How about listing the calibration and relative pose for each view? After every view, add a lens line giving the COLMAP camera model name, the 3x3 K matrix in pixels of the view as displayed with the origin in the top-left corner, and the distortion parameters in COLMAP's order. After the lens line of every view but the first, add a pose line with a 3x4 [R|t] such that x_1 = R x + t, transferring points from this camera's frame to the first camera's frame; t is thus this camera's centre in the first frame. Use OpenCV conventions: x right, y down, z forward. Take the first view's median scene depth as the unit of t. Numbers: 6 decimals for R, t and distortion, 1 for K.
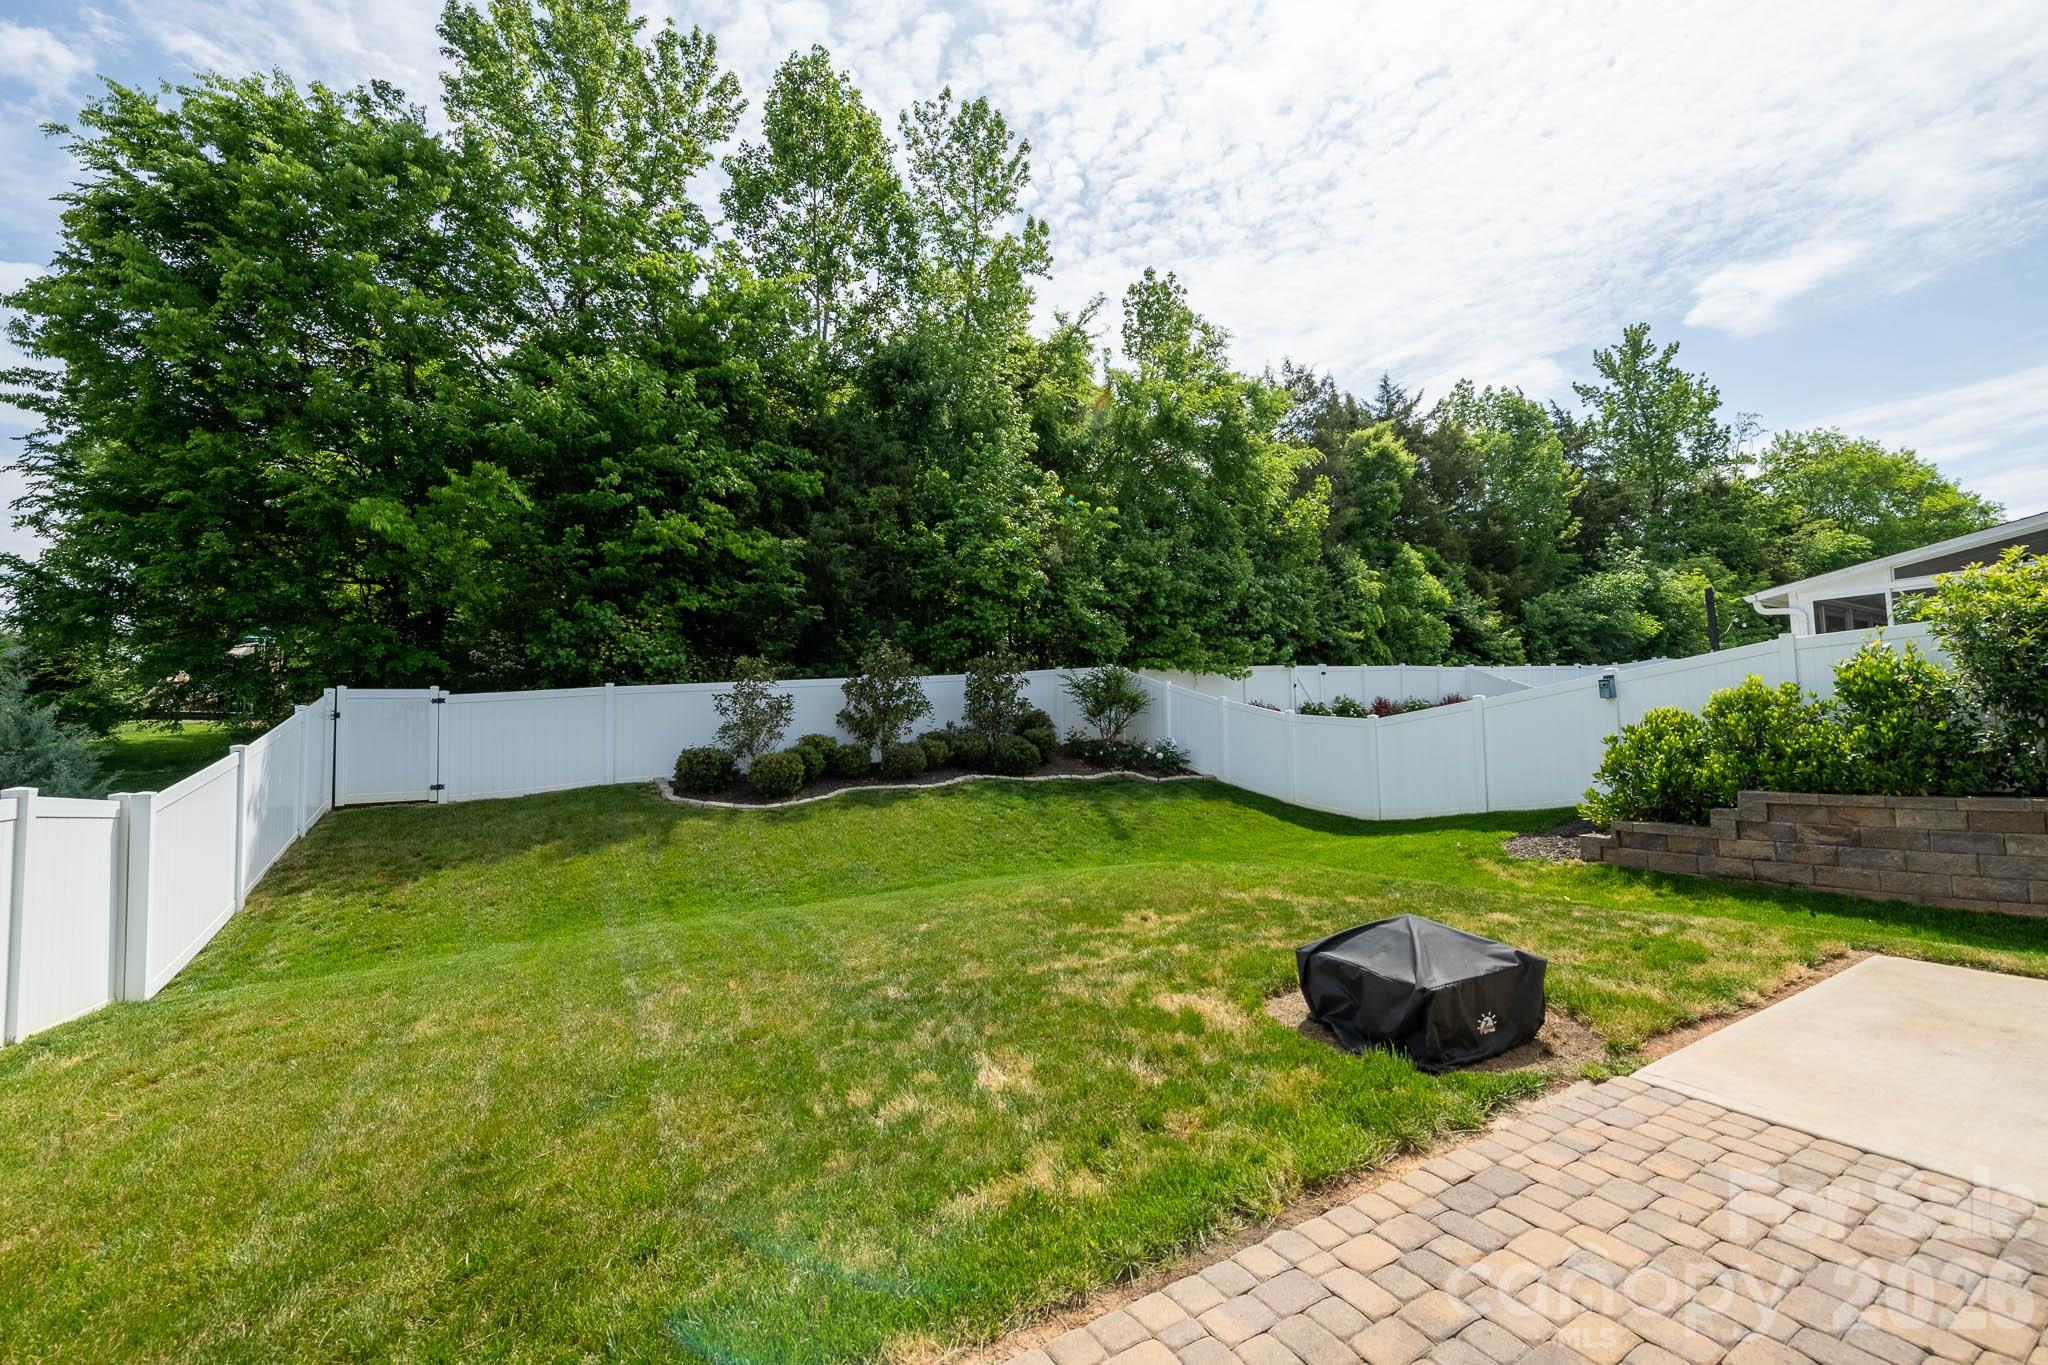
lens RADIAL K [[826.0, 0, 1003.2], [0, 826.0, 665.7], [0, 0, 1]] dist [-0.000076, -0.000405]
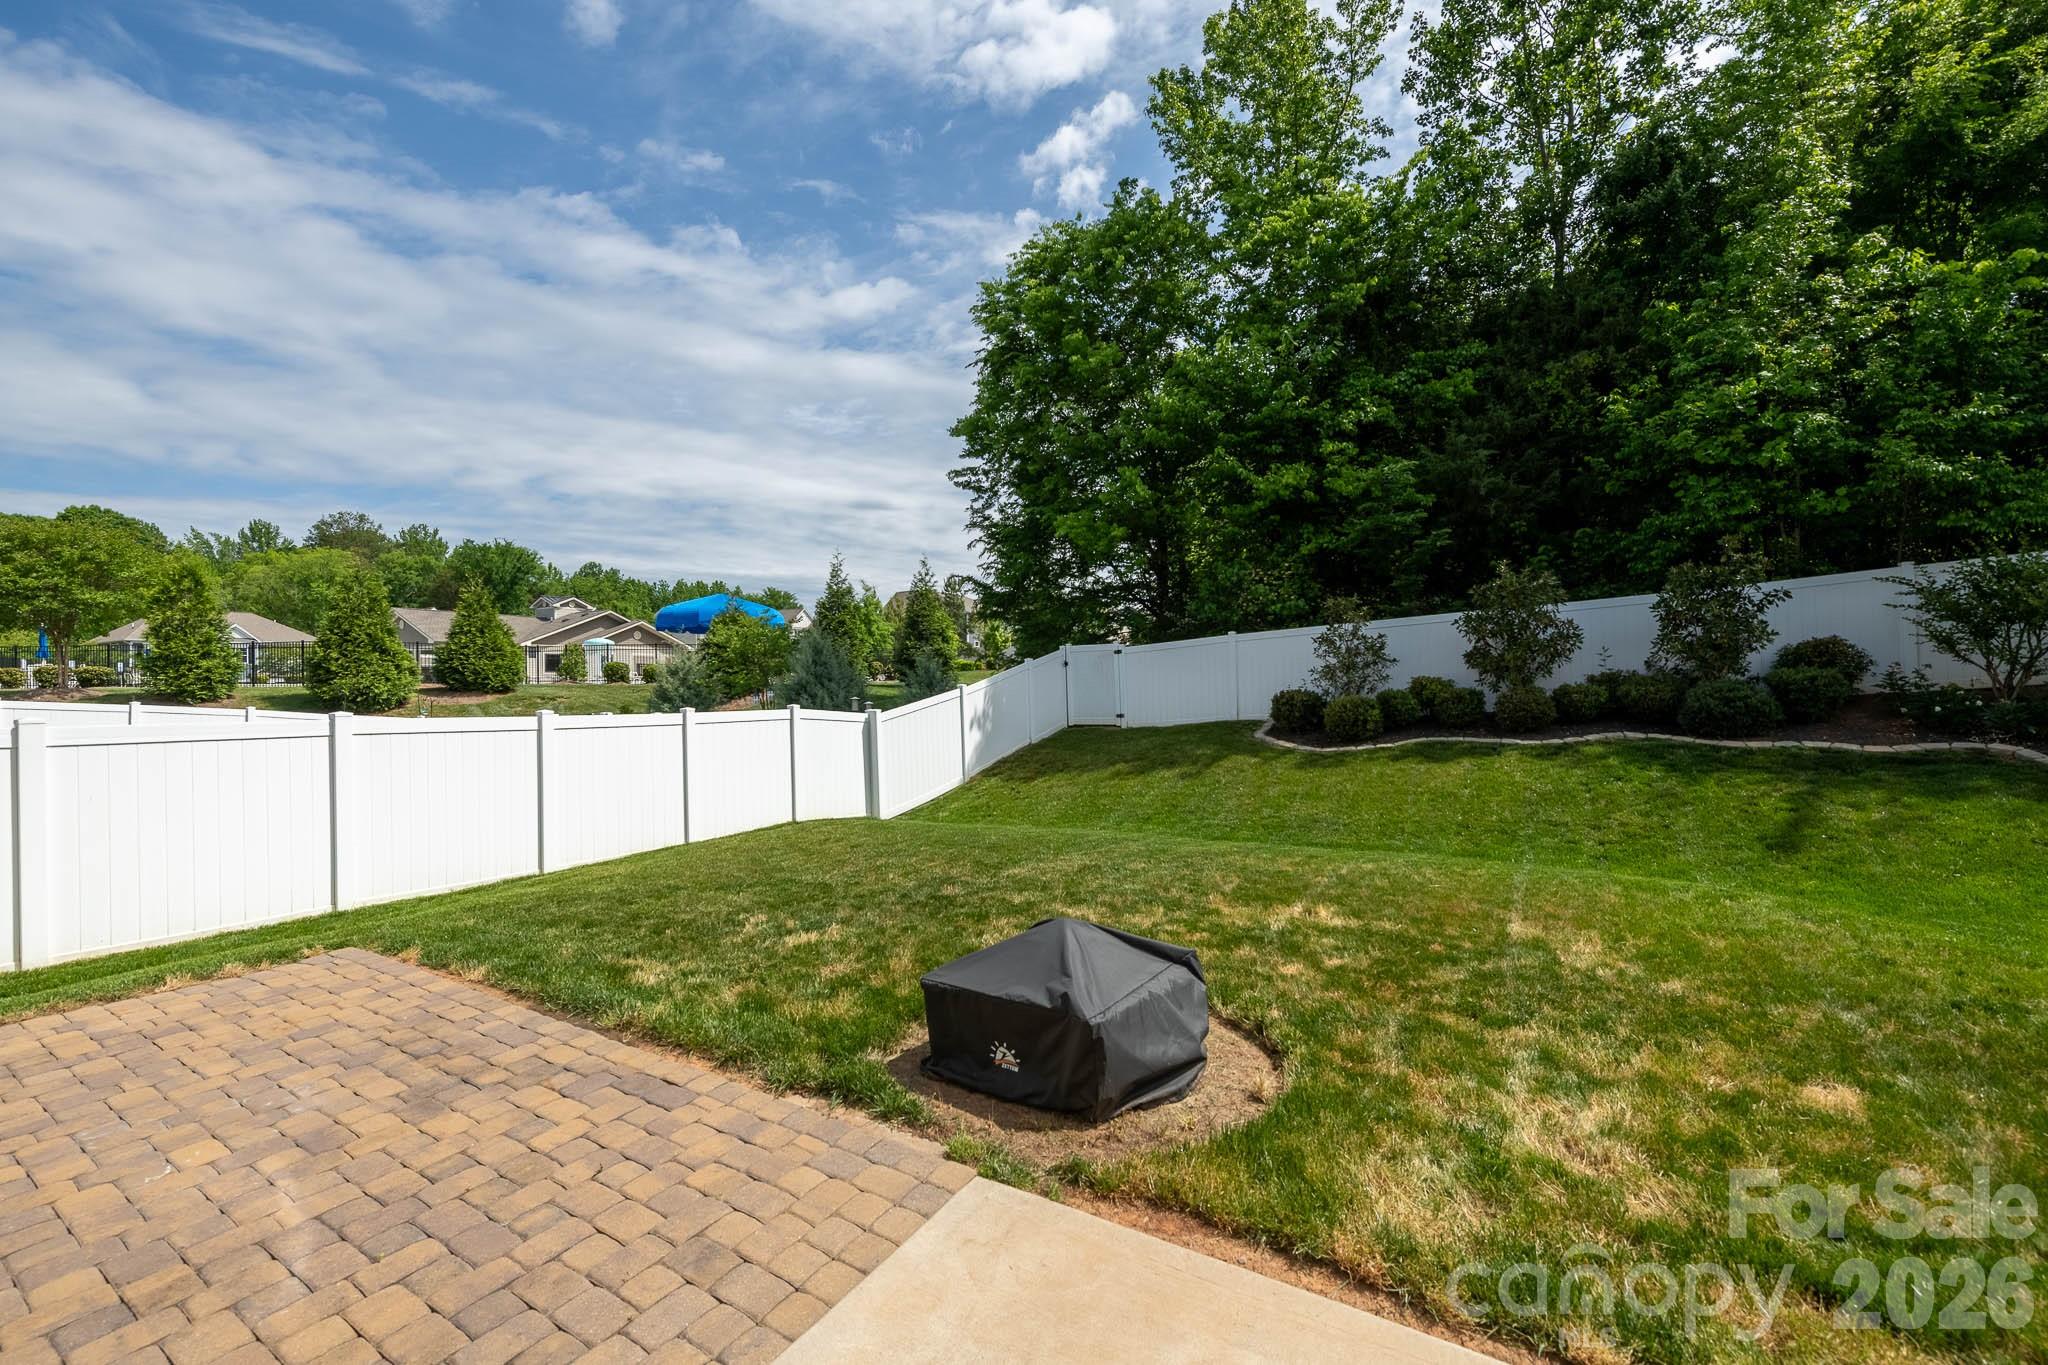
lens RADIAL K [[826.0, 0, 1003.2], [0, 826.0, 665.7], [0, 0, 1]] dist [-0.000076, -0.000405]
pose [[0.464184, -0.009361, -0.885689, 0.377190], [0.075617, 0.996712, 0.029096, 0.011179], [0.882505, -0.080479, 0.463366, 0.195699]]
